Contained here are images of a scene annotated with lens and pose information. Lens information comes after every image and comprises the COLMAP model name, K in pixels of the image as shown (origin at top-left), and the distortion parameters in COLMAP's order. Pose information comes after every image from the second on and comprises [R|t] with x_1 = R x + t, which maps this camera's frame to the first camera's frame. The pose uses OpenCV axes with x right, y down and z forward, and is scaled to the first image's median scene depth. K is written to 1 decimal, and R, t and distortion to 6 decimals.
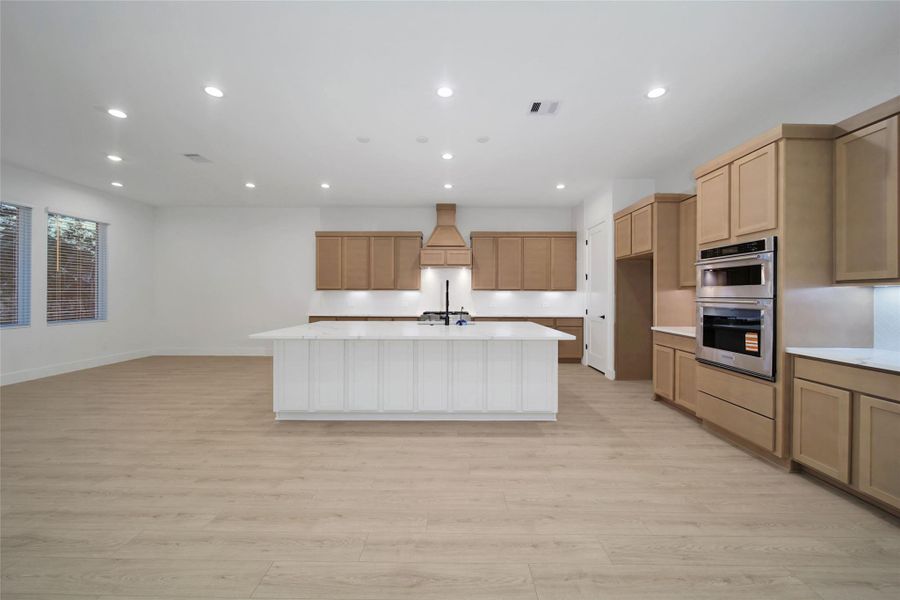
lens RADIAL K [[412.3, 0, 451.7], [0, 412.3, 299.7], [0, 0, 1]] dist [-0.000254, 0.000051]
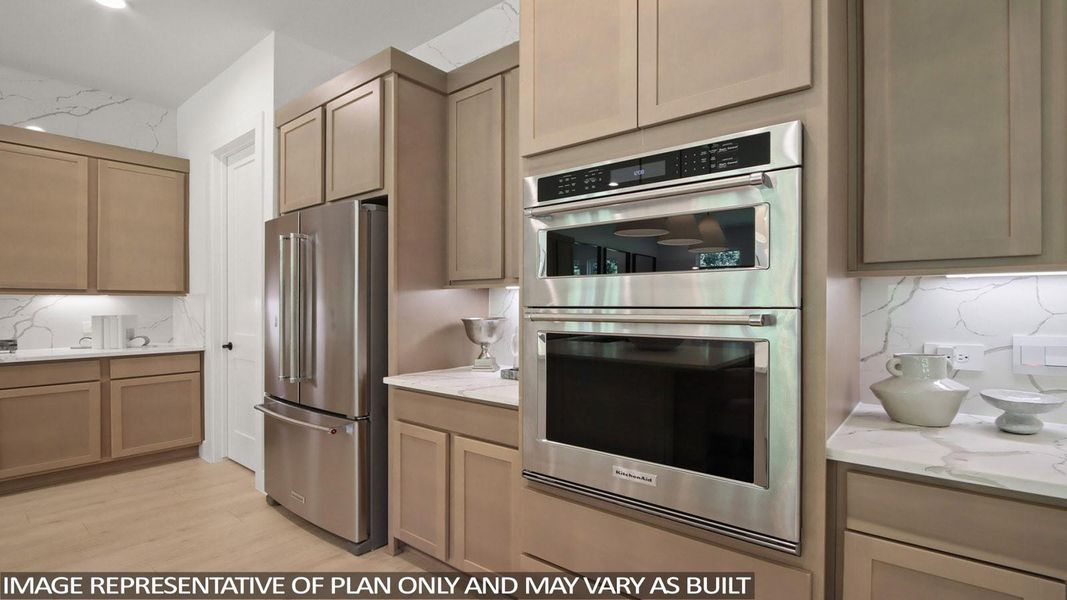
lens RADIAL K [[494.6, 0, 536.6], [0, 494.6, 304.3], [0, 0, 1]] dist [0.025974, 0.000262]
pose [[0.644221, -0.012158, 0.764743, 0.261054], [0.014262, 0.999891, 0.003882, -0.007375], [-0.764707, 0.008406, 0.644324, 0.713917]]
